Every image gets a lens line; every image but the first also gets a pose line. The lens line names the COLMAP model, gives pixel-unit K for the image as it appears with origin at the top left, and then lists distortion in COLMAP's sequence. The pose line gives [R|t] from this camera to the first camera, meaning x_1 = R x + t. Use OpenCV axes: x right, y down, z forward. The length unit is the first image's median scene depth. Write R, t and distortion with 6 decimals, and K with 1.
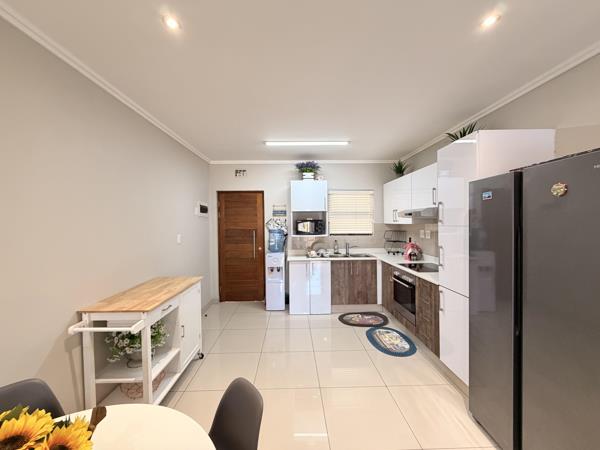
lens RADIAL K [[240.4, 0, 296.8], [0, 240.4, 225.3], [0, 0, 1]] dist [-0.000864, 0.000902]
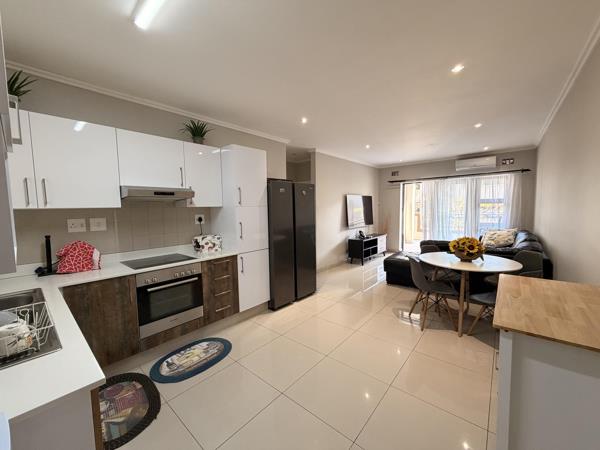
lens RADIAL K [[240.4, 0, 297.9], [0, 240.4, 225.6], [0, 0, 1]] dist [-0.000864, 0.000902]
pose [[-0.741554, -0.023349, 0.670487, -0.270844], [0.037131, 0.996434, 0.075766, 0.009758], [-0.669865, 0.081080, -0.738042, 0.974555]]
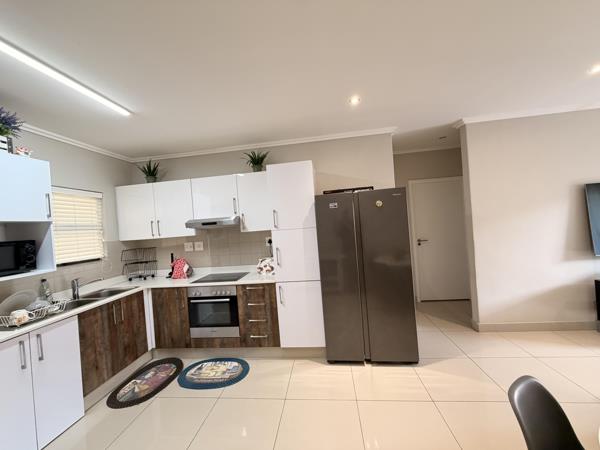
lens RADIAL K [[240.4, 0, 297.8], [0, 240.4, 225.9], [0, 0, 1]] dist [-0.000864, 0.000902]
pose [[0.141728, -0.005413, 0.989891, -0.300237], [0.086401, 0.996236, -0.006922, -0.001606], [-0.986128, 0.086508, 0.141662, 0.407820]]
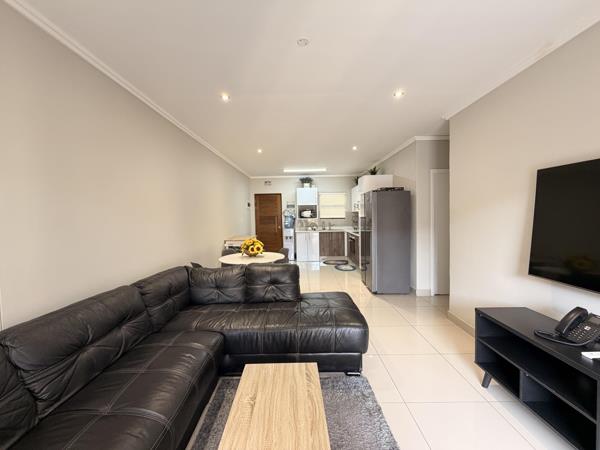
lens RADIAL K [[240.4, 0, 297.7], [0, 240.4, 224.0], [0, 0, 1]] dist [-0.000864, 0.000902]
pose [[0.999279, -0.008475, -0.037002, 0.045338], [0.009517, 0.999560, 0.028084, 0.031256], [0.036748, -0.028416, 0.998920, -0.791711]]
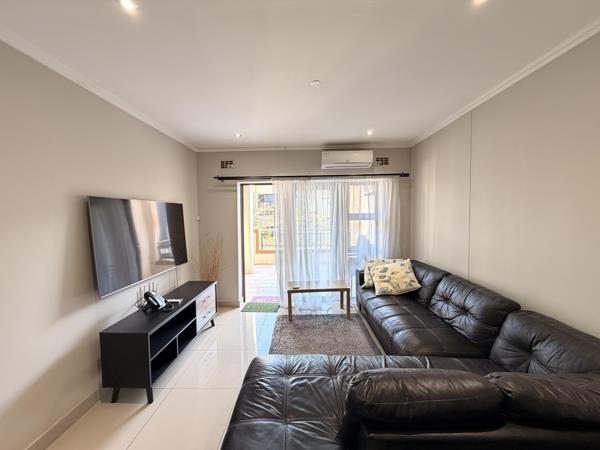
lens RADIAL K [[240.4, 0, 298.1], [0, 240.4, 227.2], [0, 0, 1]] dist [-0.000864, 0.000902]
pose [[-0.998546, 0.023133, 0.048695, 0.060843], [0.026352, 0.997436, 0.066543, -0.014054], [-0.047031, 0.067729, -0.996595, 0.140663]]
